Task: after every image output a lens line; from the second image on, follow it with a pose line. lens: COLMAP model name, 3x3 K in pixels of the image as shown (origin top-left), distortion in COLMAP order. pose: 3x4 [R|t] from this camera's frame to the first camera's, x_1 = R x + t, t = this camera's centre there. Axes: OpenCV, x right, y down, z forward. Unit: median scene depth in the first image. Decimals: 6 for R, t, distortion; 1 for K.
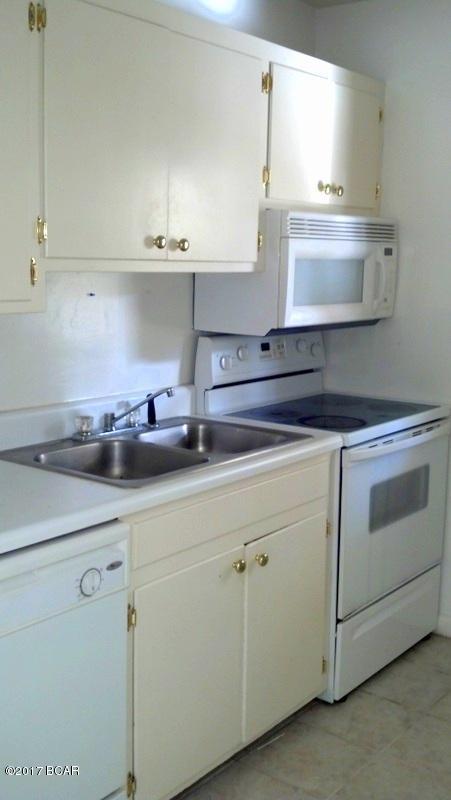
lens RADIAL K [[917.1, 0, 225.5], [0, 917.1, 400.0], [0, 0, 1]] dist [0.001533, -0.012417]
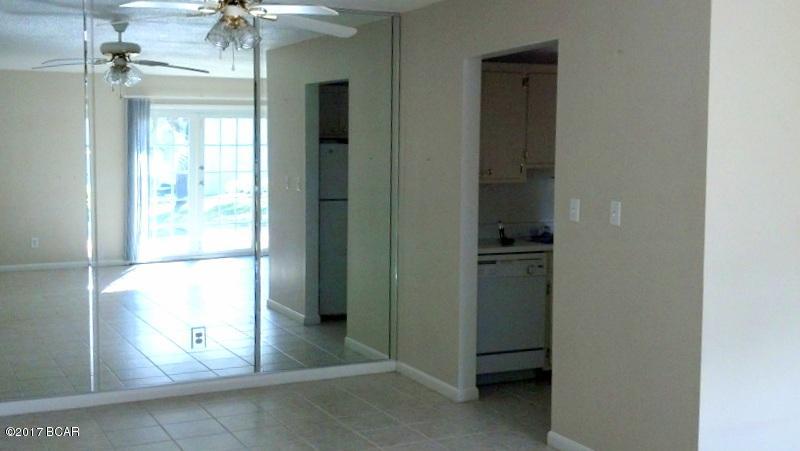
lens RADIAL K [[917.1, 0, 400.0], [0, 917.1, 225.5], [0, 0, 1]] dist [0.001533, -0.012417]
pose [[0.903191, 0.016495, -0.428922, 0.679289], [-0.051414, 0.996225, -0.069952, 0.256970], [0.426148, 0.085233, 0.900629, -1.727914]]
